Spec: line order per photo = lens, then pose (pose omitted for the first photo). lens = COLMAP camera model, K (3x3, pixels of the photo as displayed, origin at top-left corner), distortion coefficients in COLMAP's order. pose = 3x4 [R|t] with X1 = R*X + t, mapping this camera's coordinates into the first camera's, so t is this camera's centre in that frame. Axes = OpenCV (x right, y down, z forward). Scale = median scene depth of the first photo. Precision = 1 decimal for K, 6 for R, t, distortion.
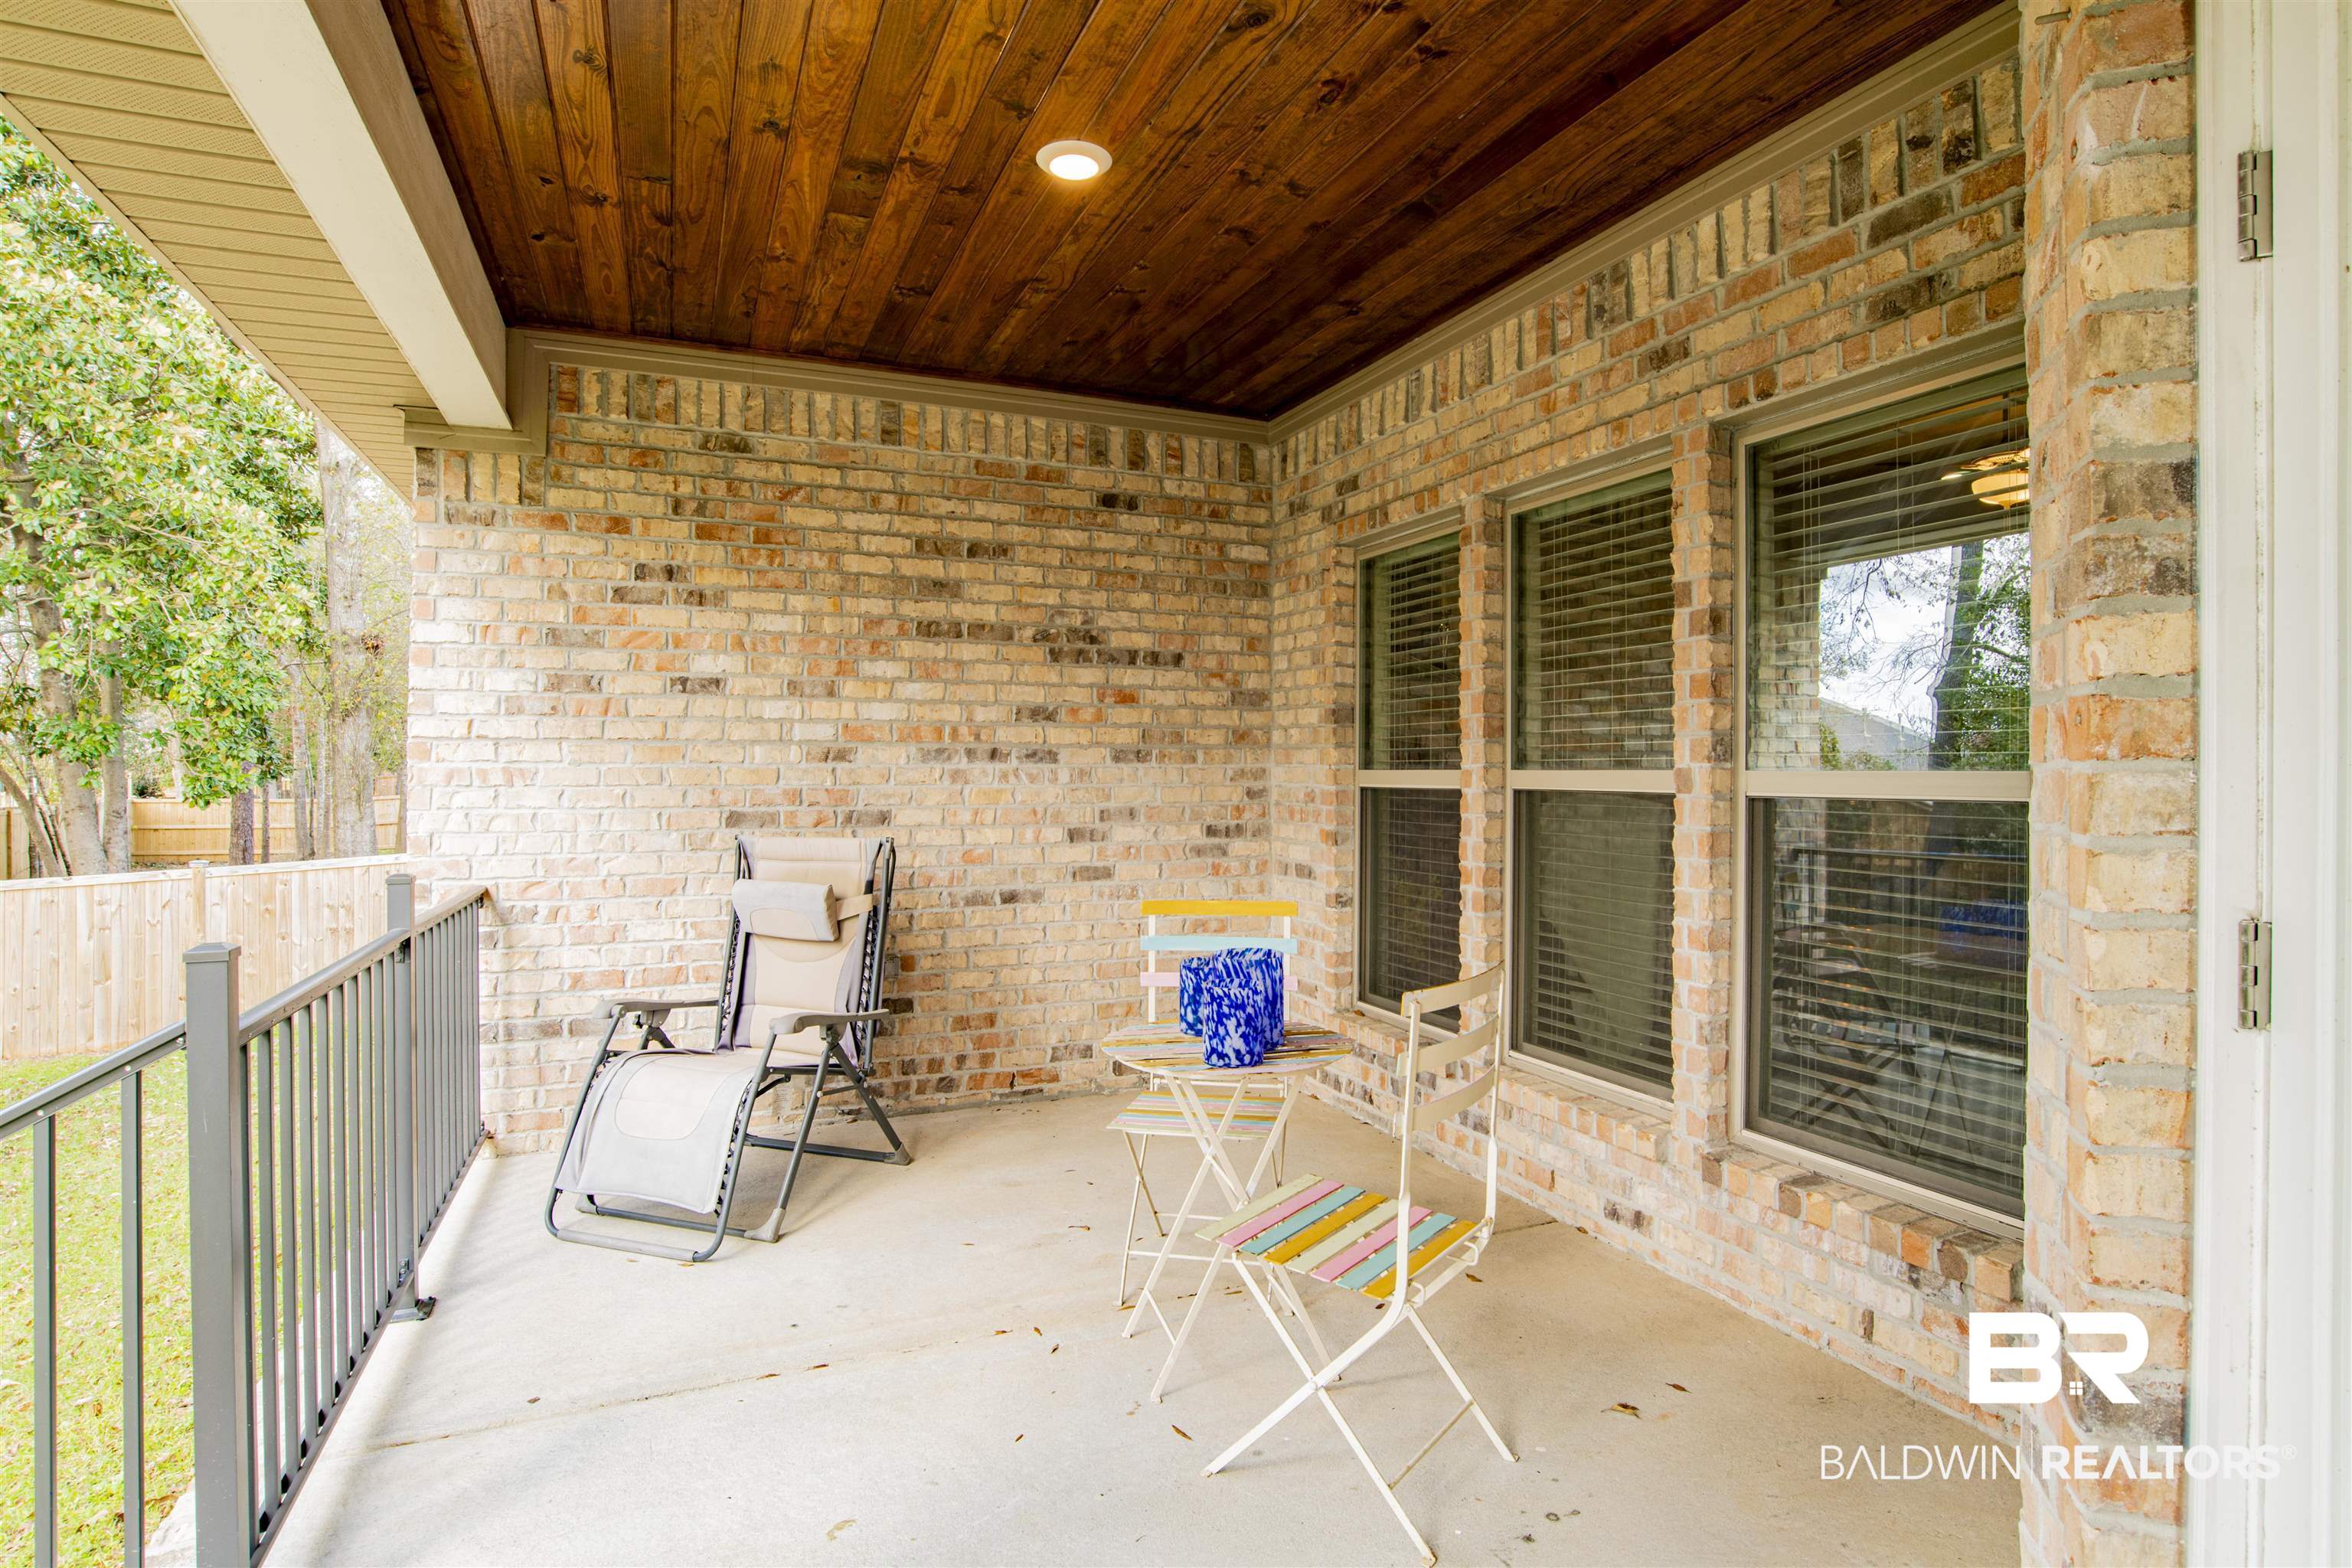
lens RADIAL K [[1223.2, 0, 1169.8], [0, 1223.2, 762.8], [0, 0, 1]] dist [-0.046502, 0.015037]
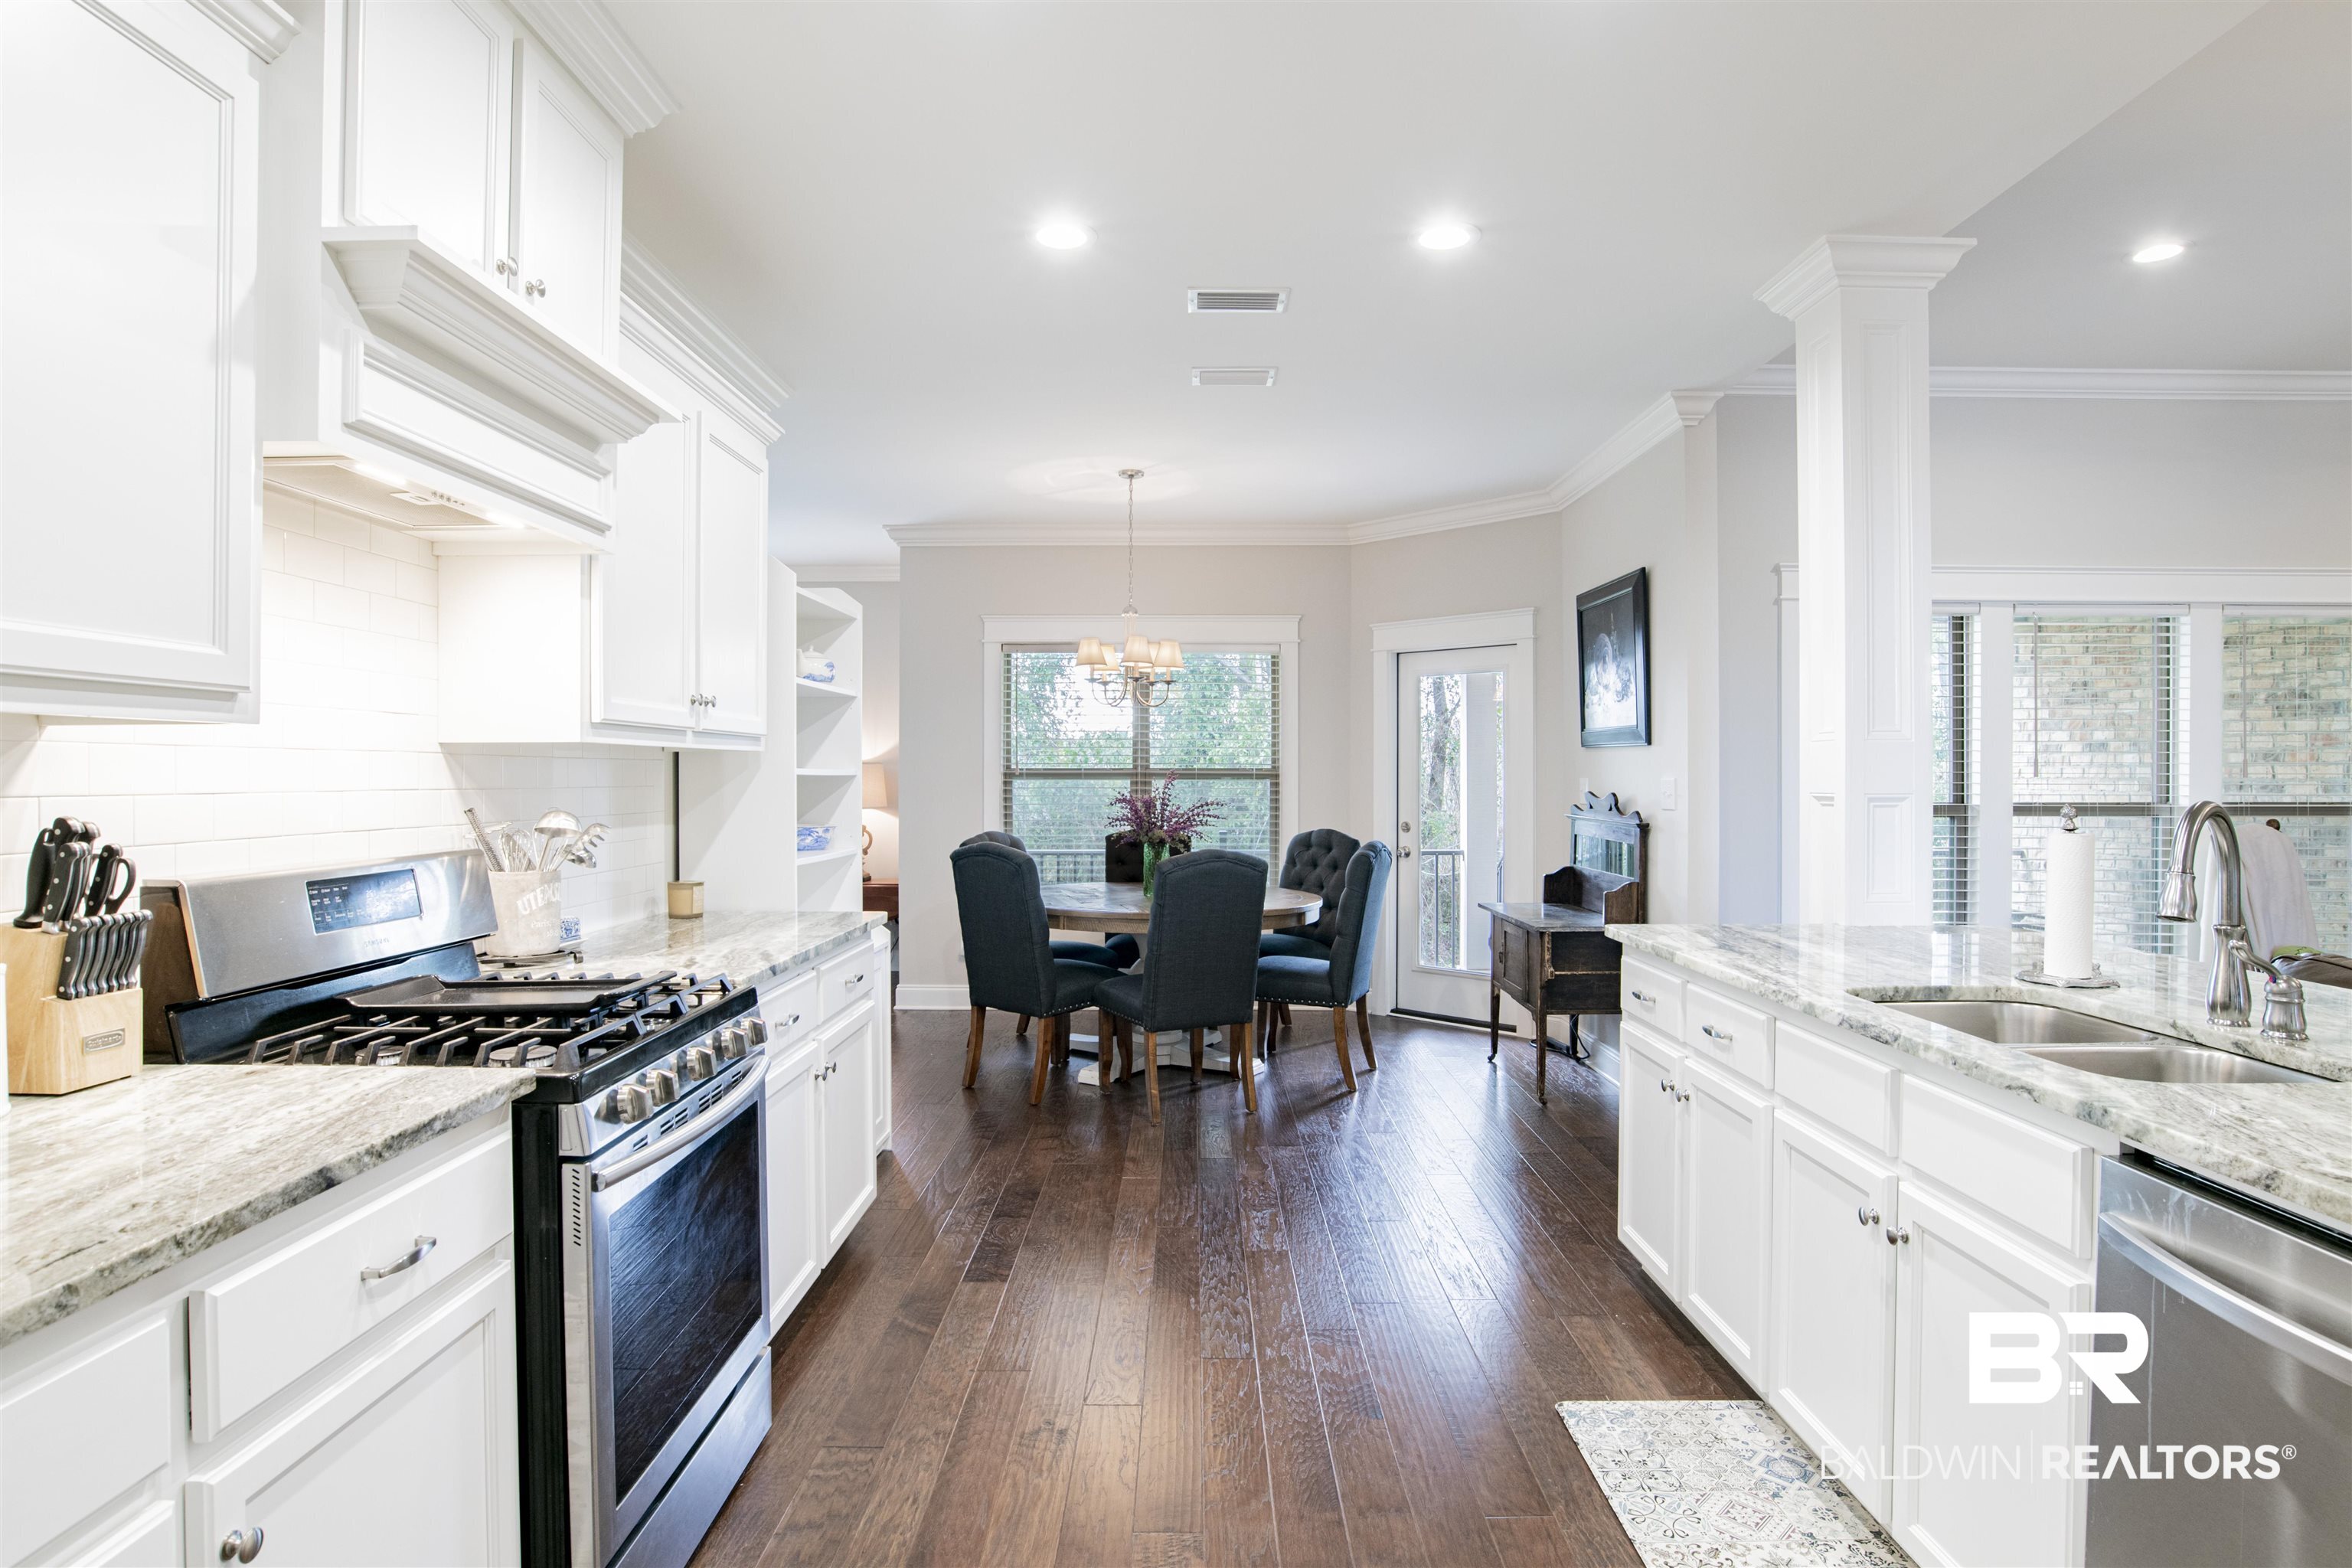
lens RADIAL K [[1253.5, 0, 1192.2], [0, 1253.5, 770.3], [0, 0, 1]] dist [-0.044978, 0.012660]
pose [[-0.379569, -0.005140, -0.925149, 1.776001], [0.007163, 0.999938, -0.008495, -0.024214], [0.925136, -0.009851, -0.379508, 0.463057]]
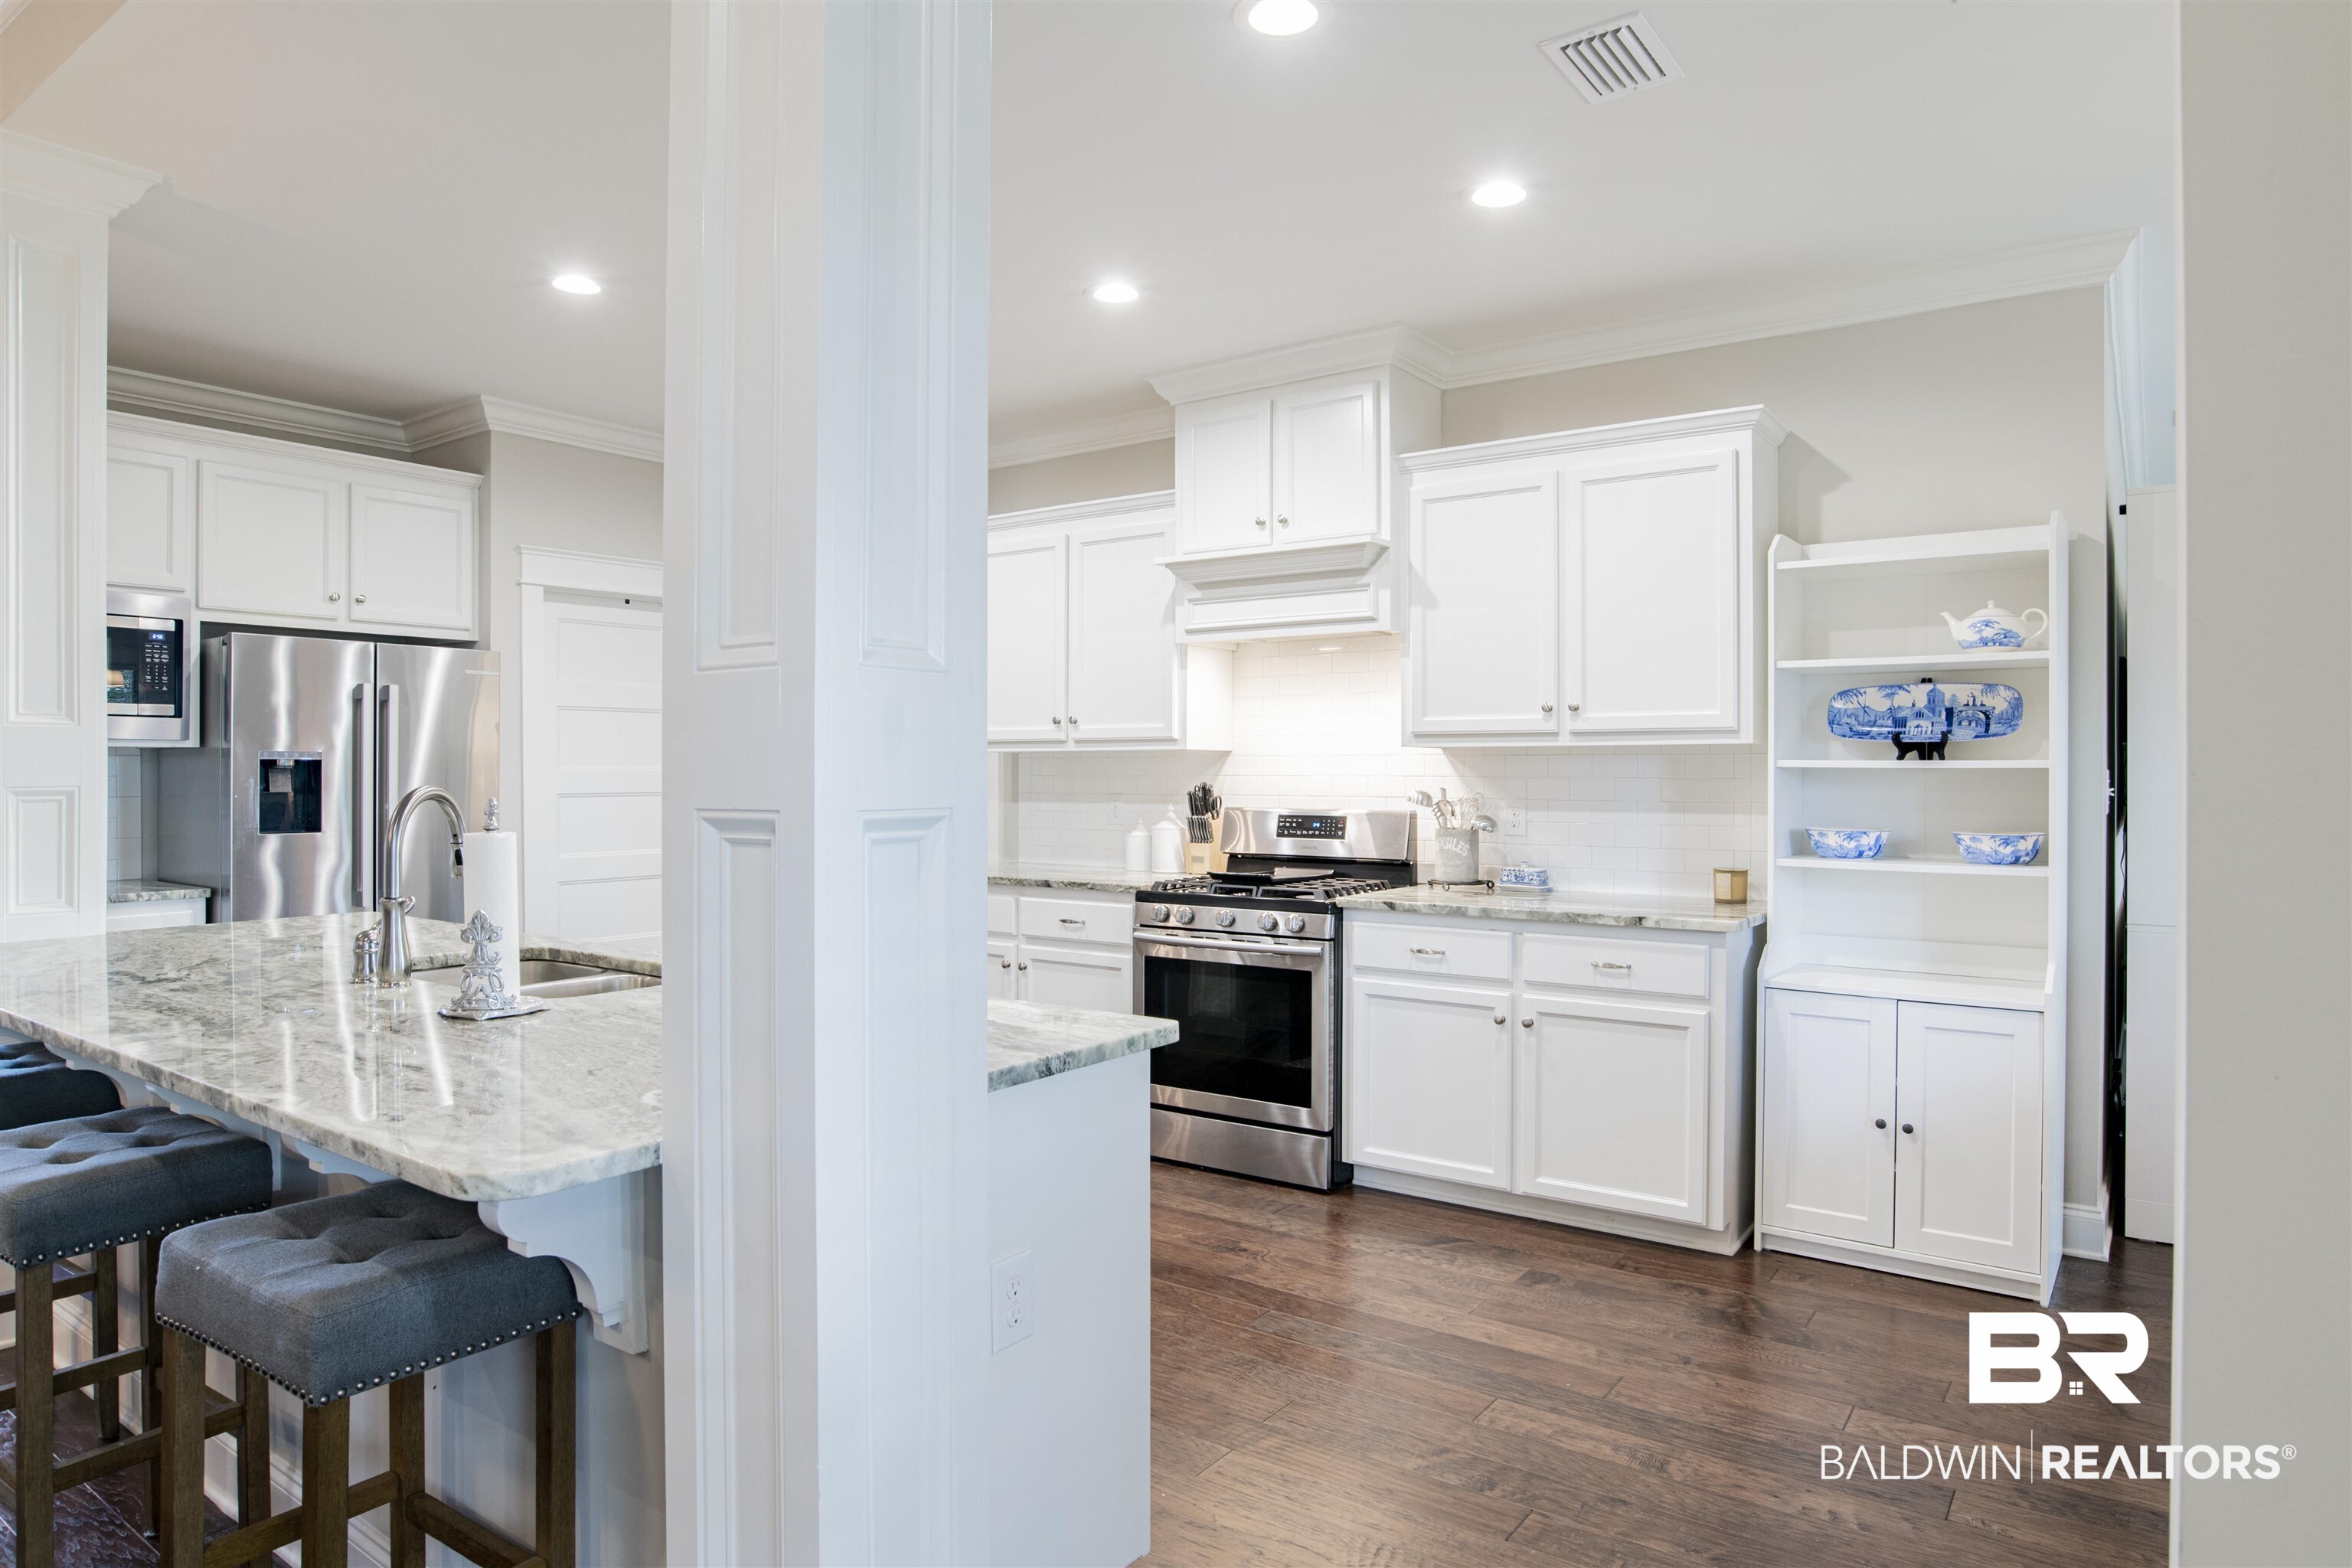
lens RADIAL K [[1391.6, 0, 1186.3], [0, 1391.6, 777.0], [0, 0, 1]] dist [-0.032799, 0.005909]
pose [[-0.526508, -0.006667, 0.850144, 0.515251], [-0.009748, 0.999951, 0.001805, -0.022262], [-0.850115, -0.007337, -0.526547, 0.674630]]
